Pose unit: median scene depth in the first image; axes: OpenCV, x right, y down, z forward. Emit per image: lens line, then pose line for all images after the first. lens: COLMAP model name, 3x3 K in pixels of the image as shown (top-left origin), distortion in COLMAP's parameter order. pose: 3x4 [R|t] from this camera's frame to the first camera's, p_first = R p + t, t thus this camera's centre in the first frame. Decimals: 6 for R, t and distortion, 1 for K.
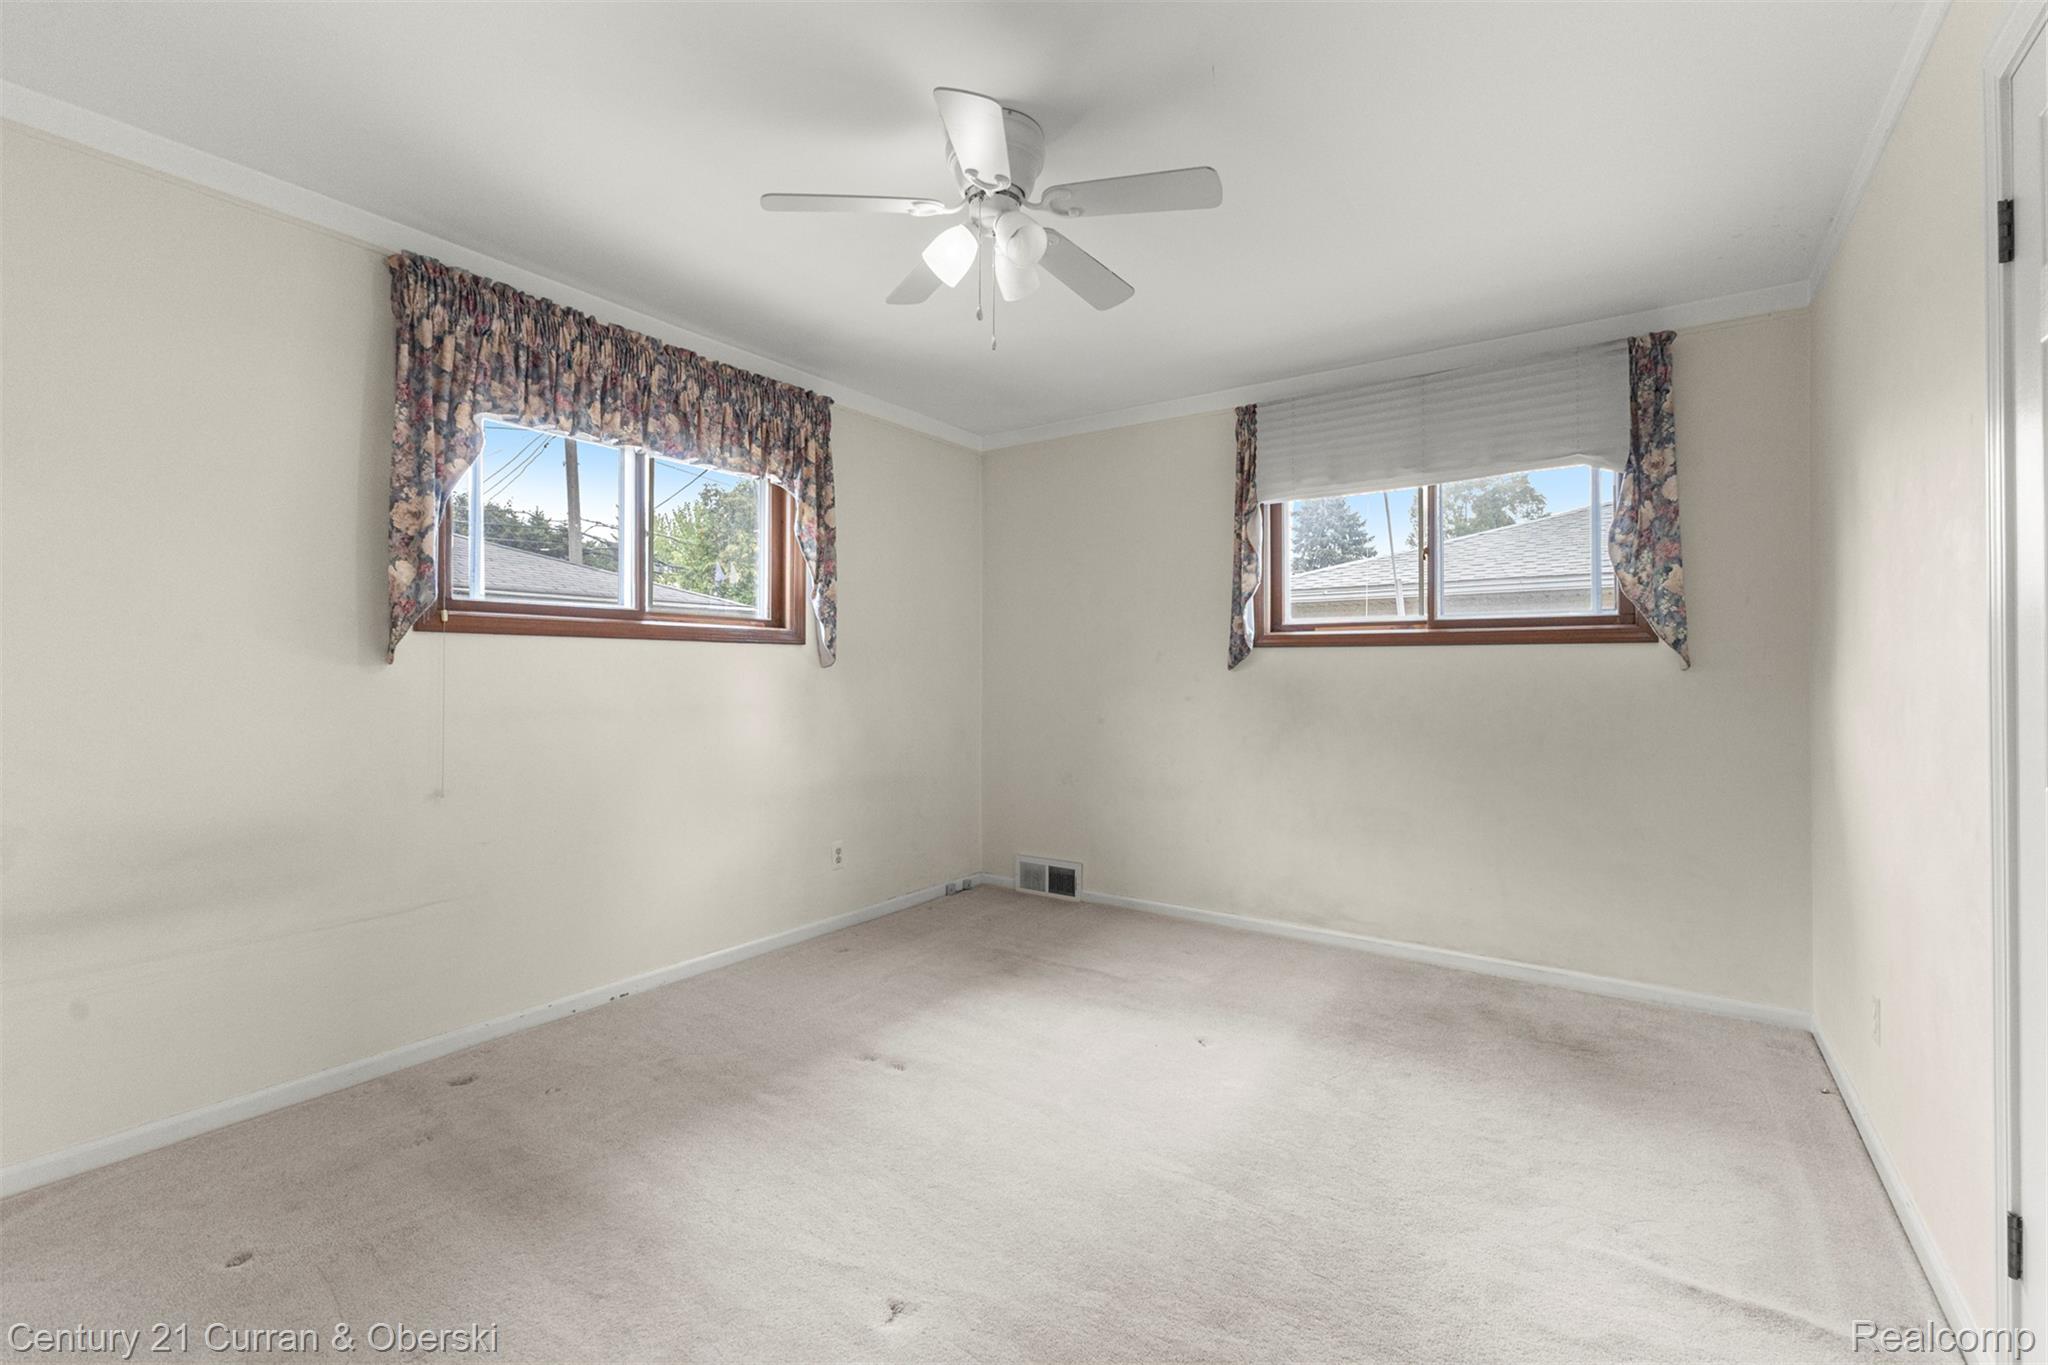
lens RADIAL K [[879.1, 0, 1025.1], [0, 879.1, 674.3], [0, 0, 1]] dist [0.002608, -0.000144]
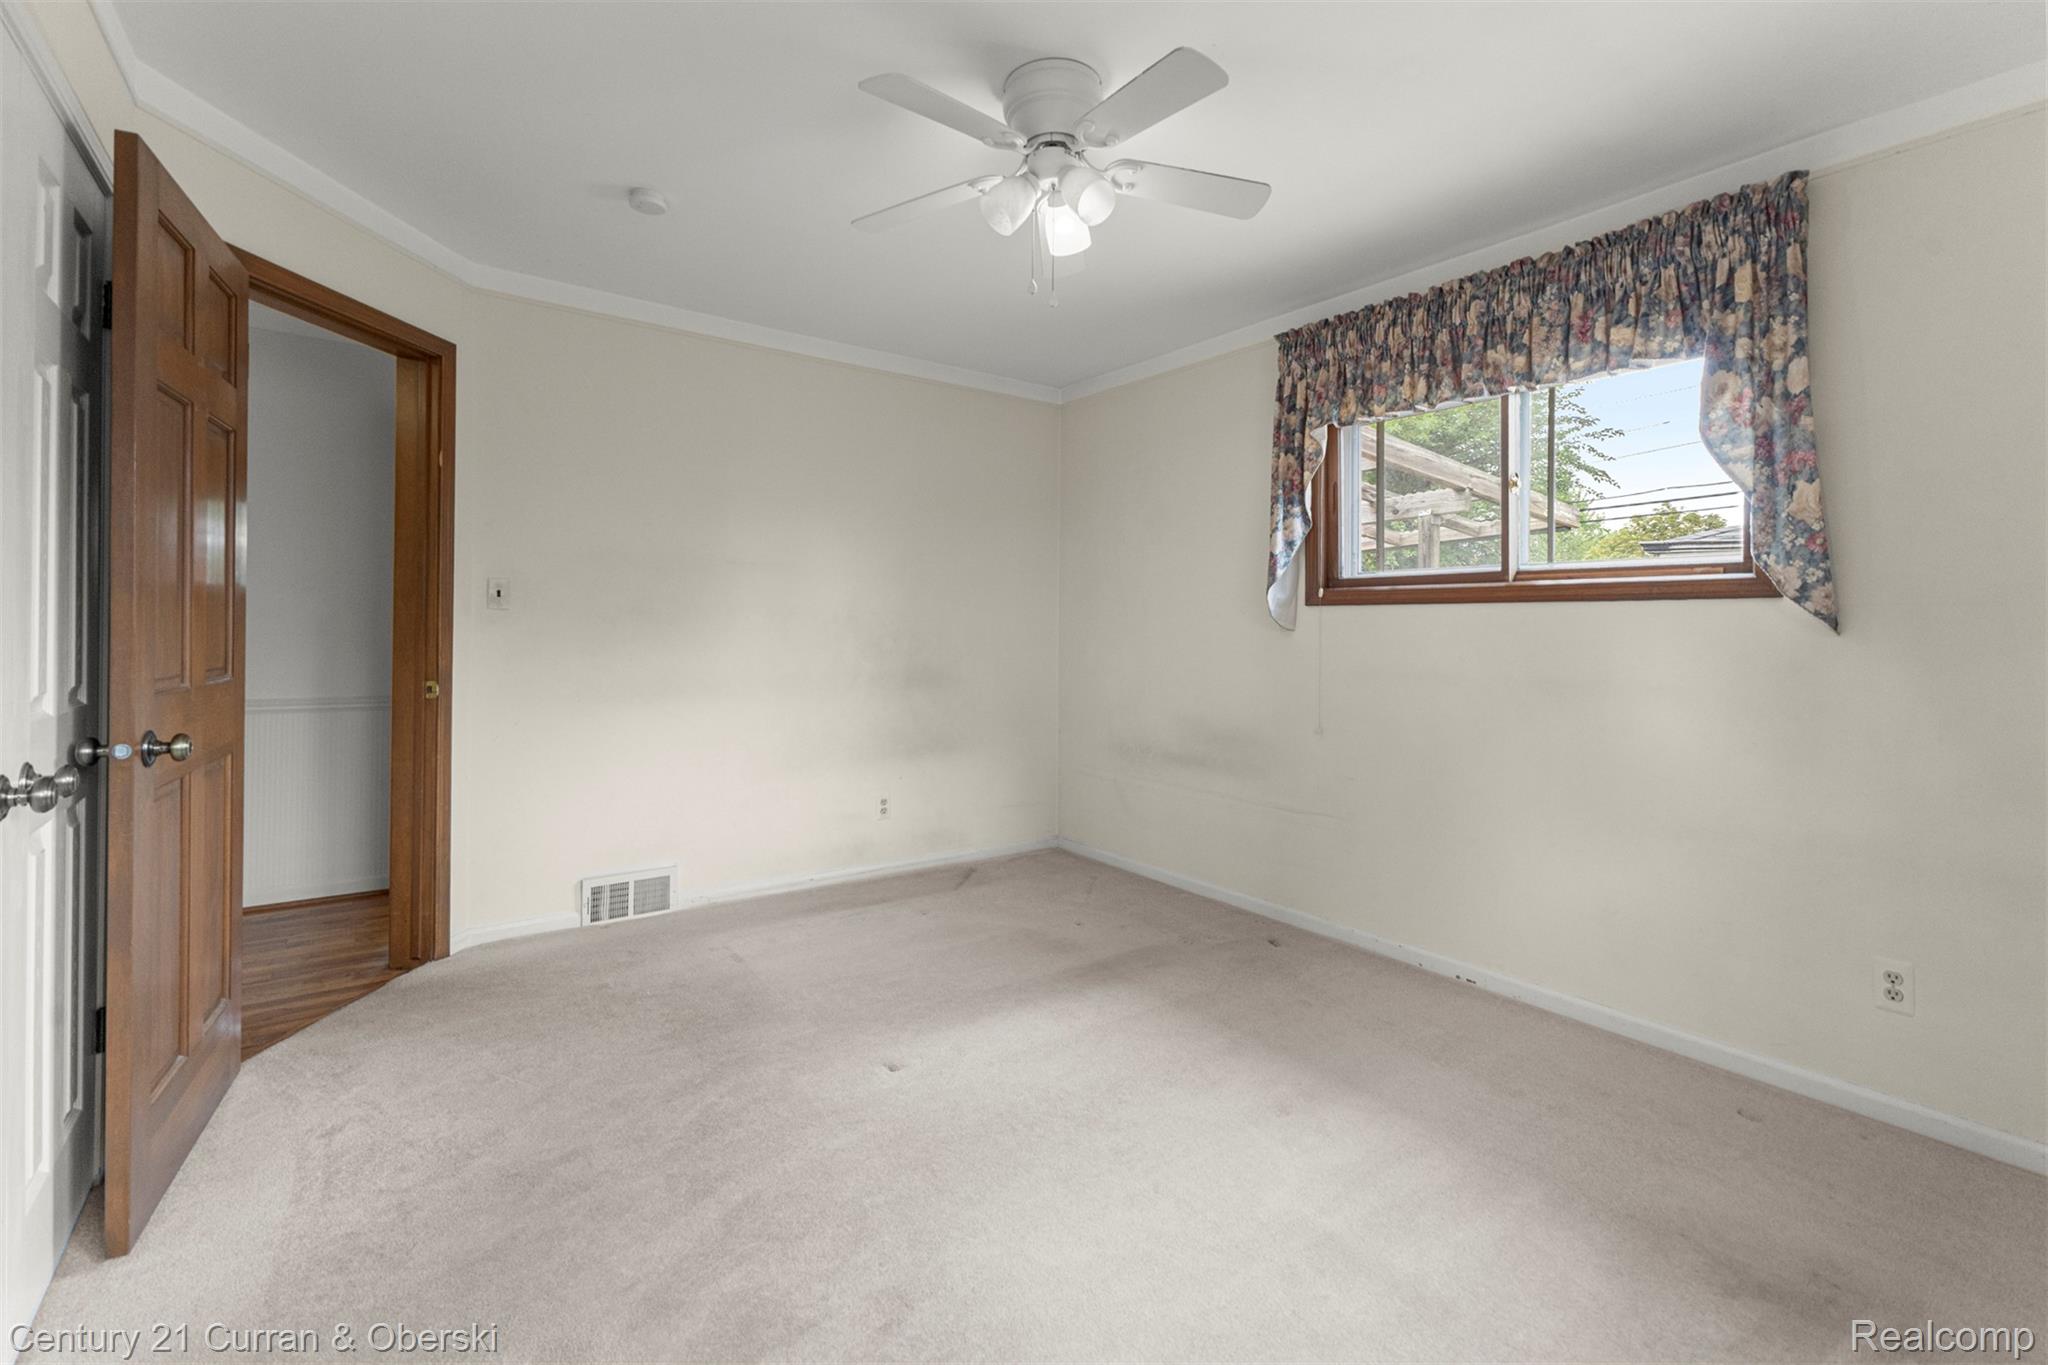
lens RADIAL K [[884.0, 0, 1029.6], [0, 884.0, 653.0], [0, 0, 1]] dist [0.008189, -0.000591]
pose [[-0.315746, 0.015902, -0.948710, 0.578350], [-0.018087, 0.999577, 0.022775, -0.000201], [0.948671, 0.024350, -0.315325, 0.824208]]
